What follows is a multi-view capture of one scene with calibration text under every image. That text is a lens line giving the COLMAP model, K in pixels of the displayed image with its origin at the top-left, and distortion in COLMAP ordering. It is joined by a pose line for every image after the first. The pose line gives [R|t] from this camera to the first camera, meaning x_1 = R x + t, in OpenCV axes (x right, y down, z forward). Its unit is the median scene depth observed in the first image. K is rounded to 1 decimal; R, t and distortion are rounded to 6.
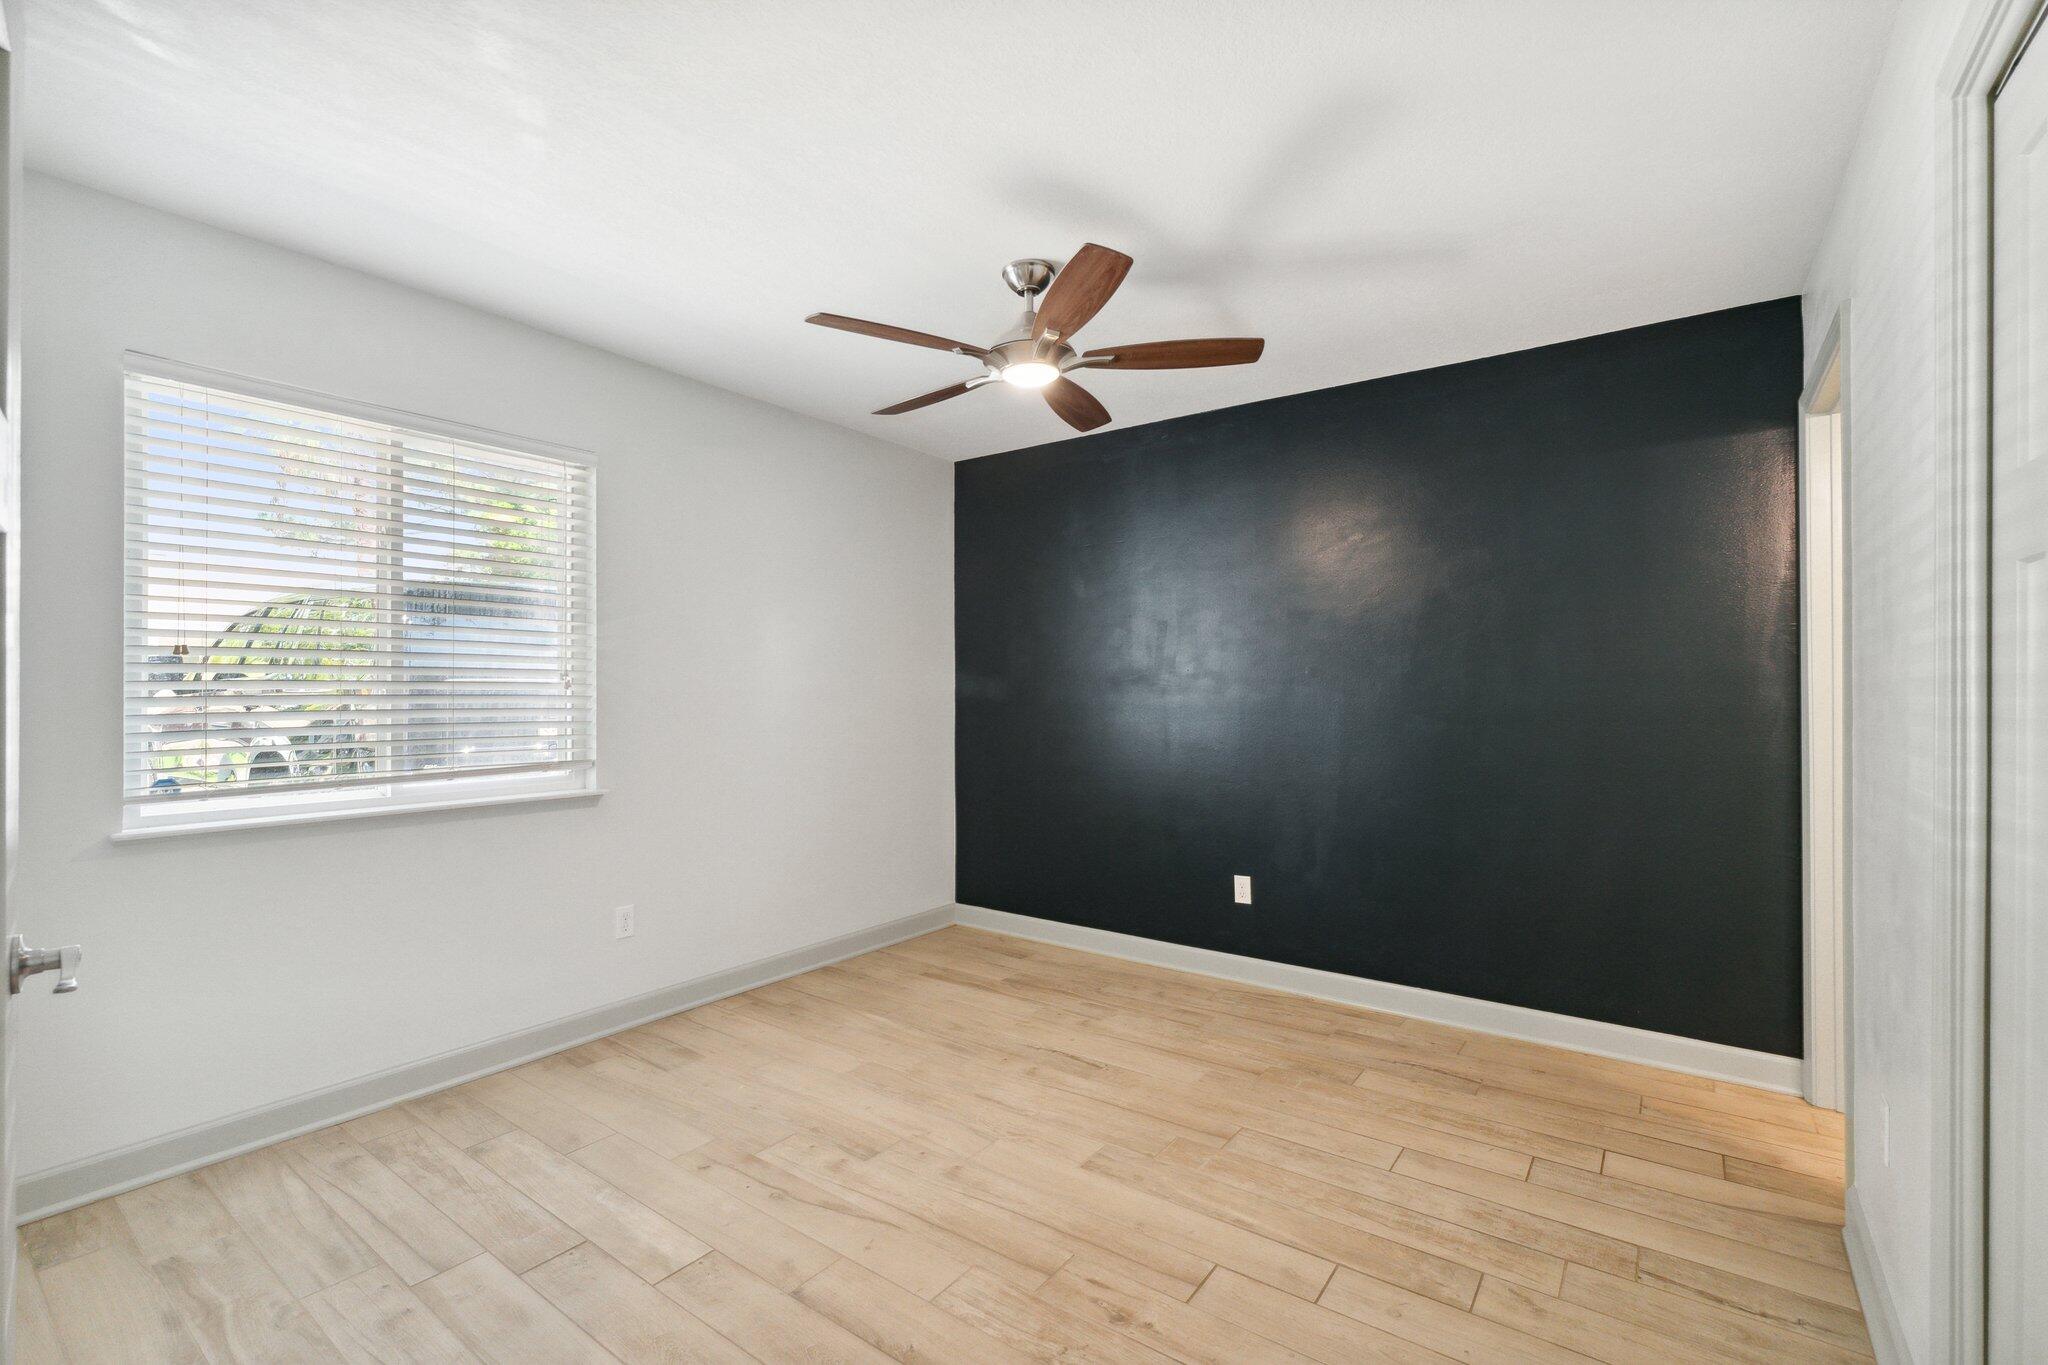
lens RADIAL K [[886.1, 0, 1009.7], [0, 886.1, 689.3], [0, 0, 1]] dist [-0.006837, 0.000199]
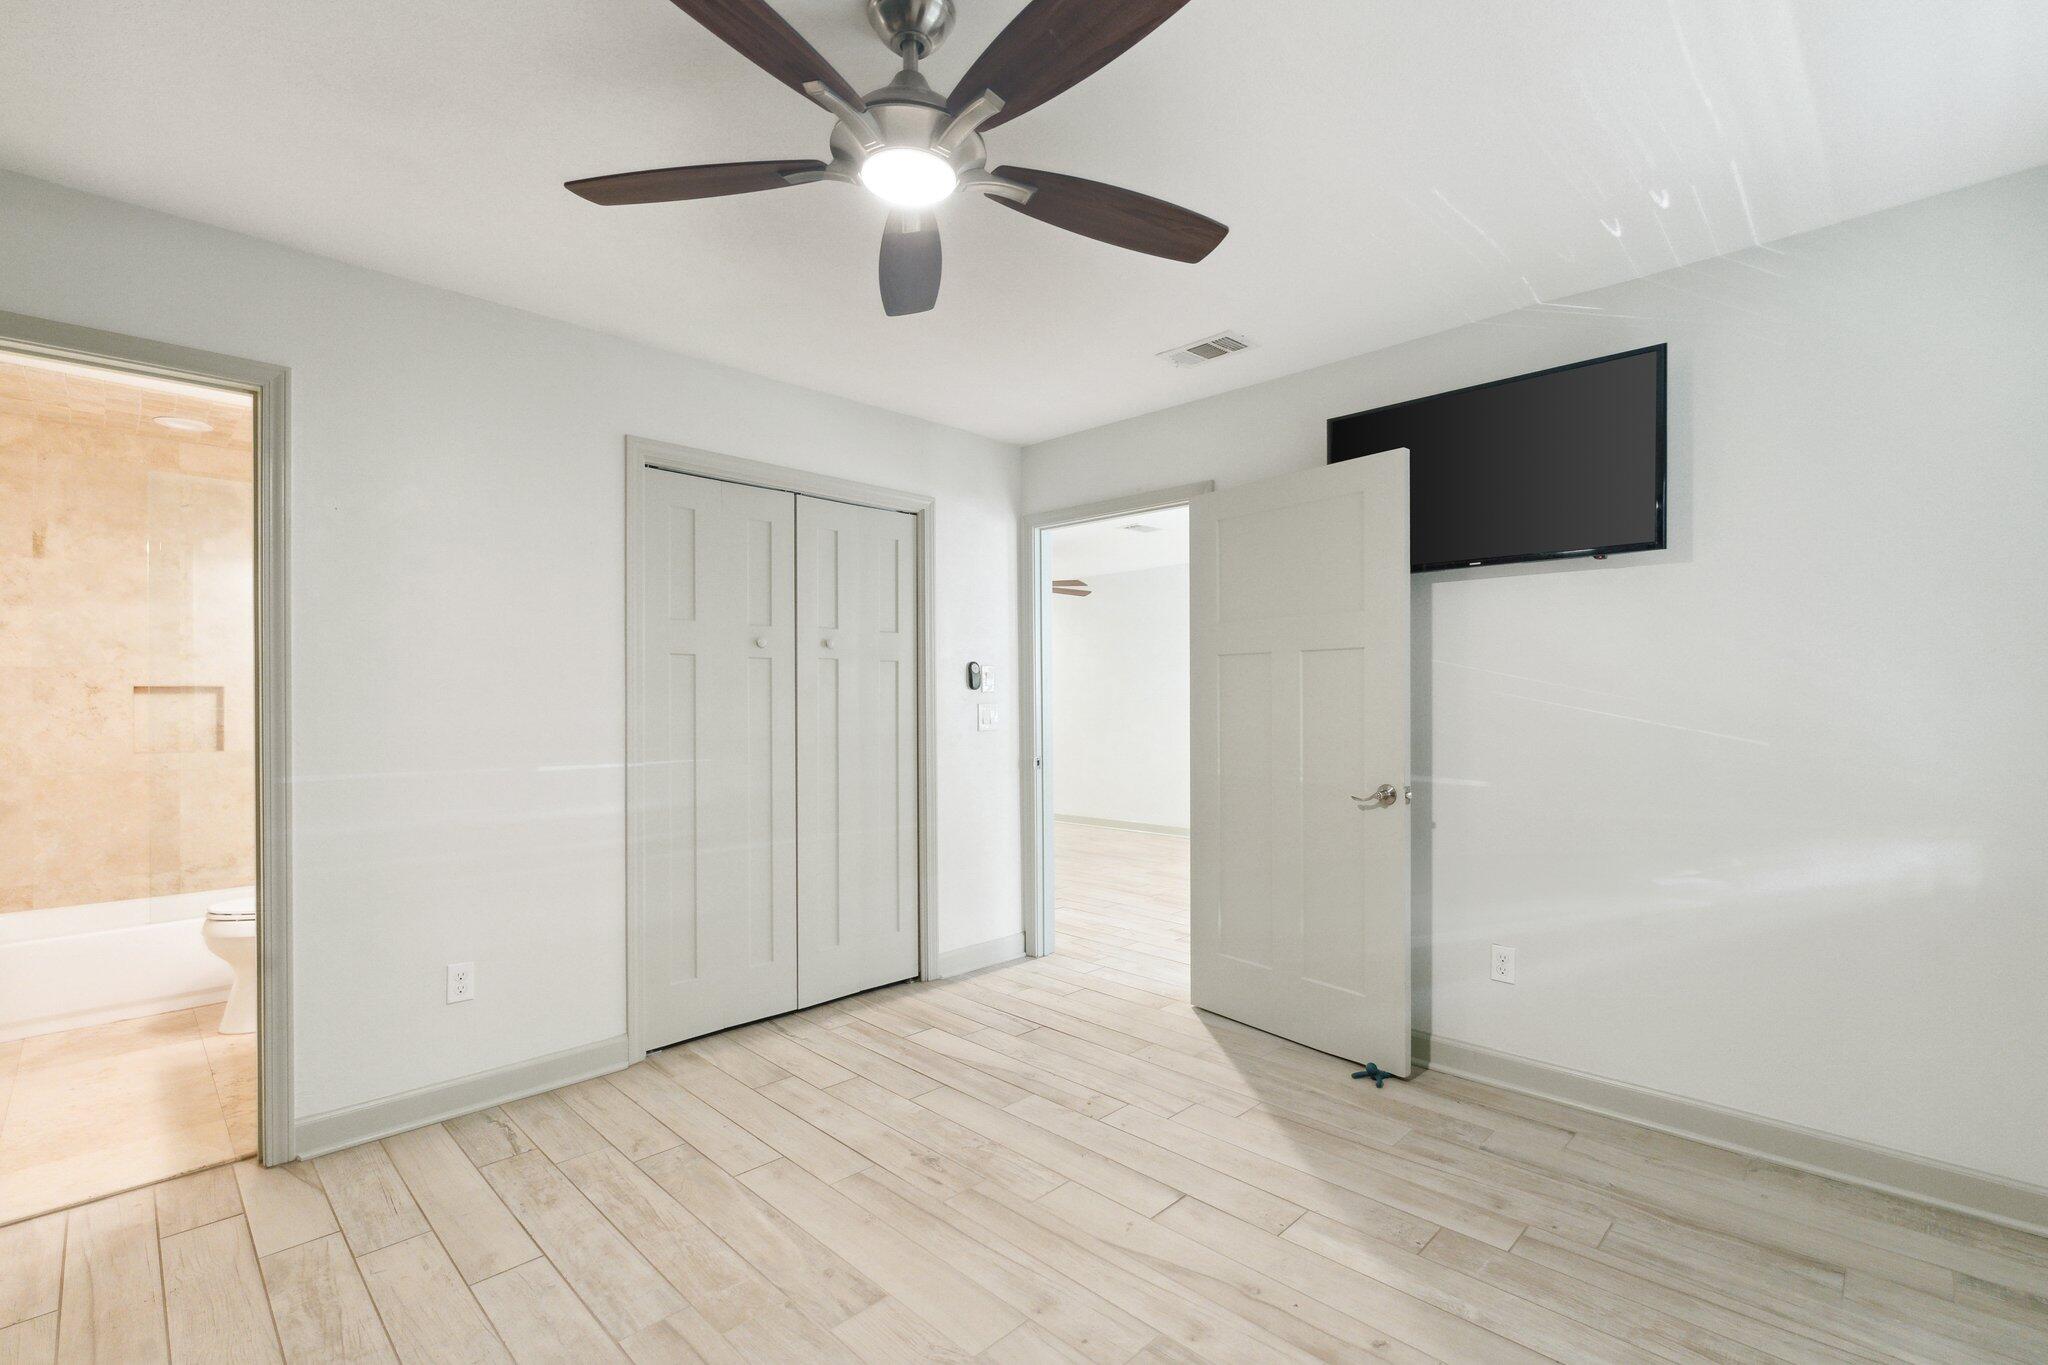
lens RADIAL K [[886.1, 0, 1009.6], [0, 886.1, 685.8], [0, 0, 1]] dist [-0.006837, 0.000199]
pose [[-0.989652, 0.005896, 0.143368, -0.148184], [0.003982, 0.999899, -0.013631, -0.001113], [-0.143434, -0.012919, -0.989576, 1.775808]]
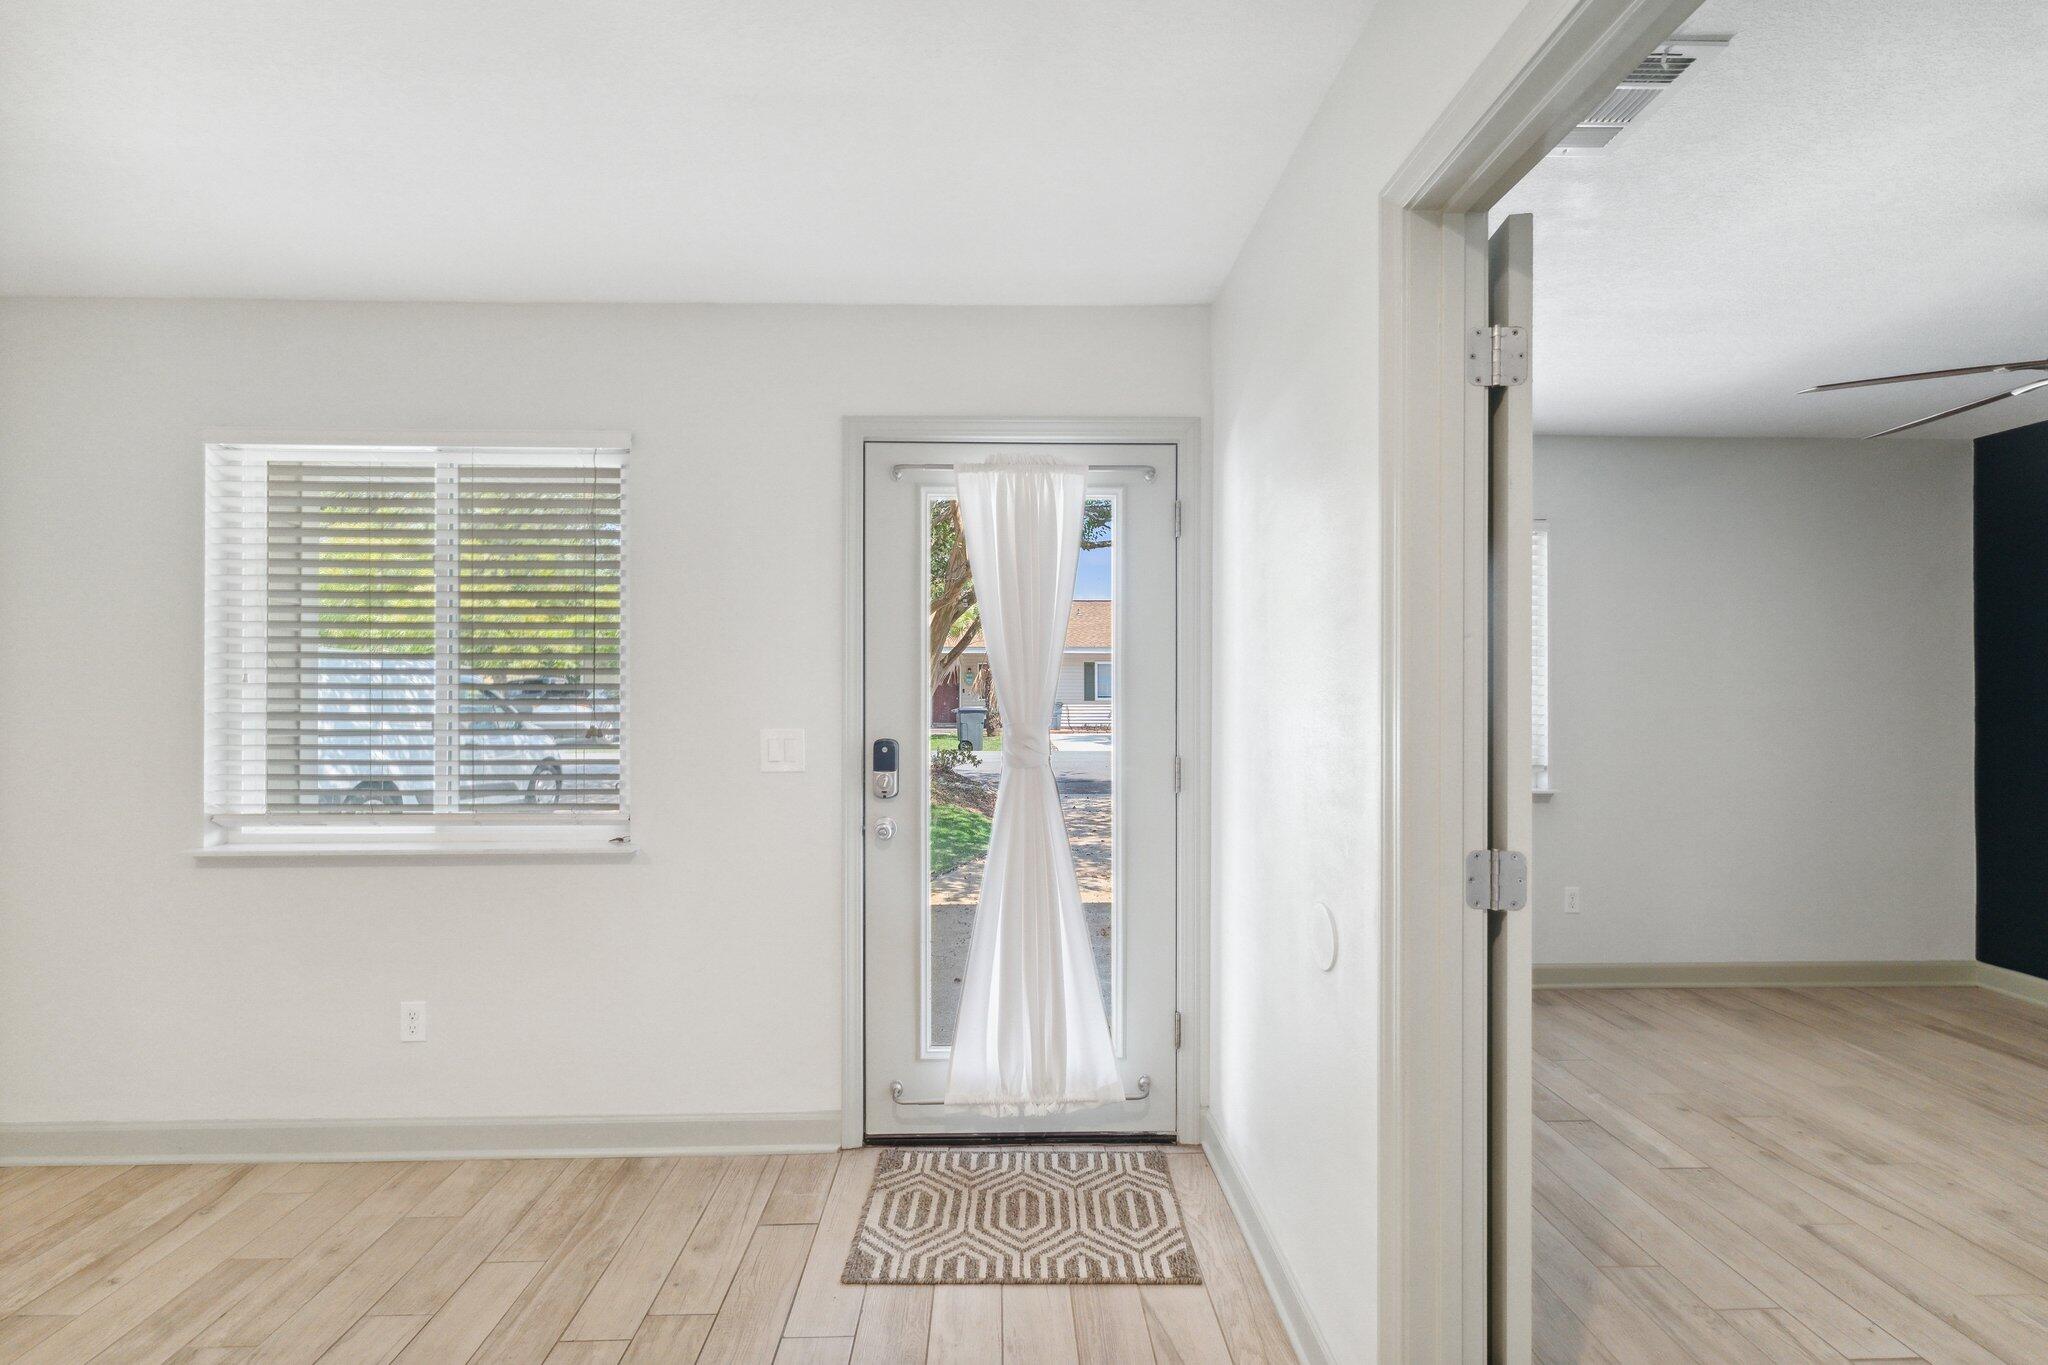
lens RADIAL K [[819.5, 0, 1030.9], [0, 819.5, 689.2], [0, 0, 1]] dist [0.001918, -0.000855]
pose [[0.620896, 0.000125, -0.783893, -0.016737], [0.000687, 1.000000, 0.000704, -0.043113], [0.783893, -0.000976, 0.620896, -0.416198]]
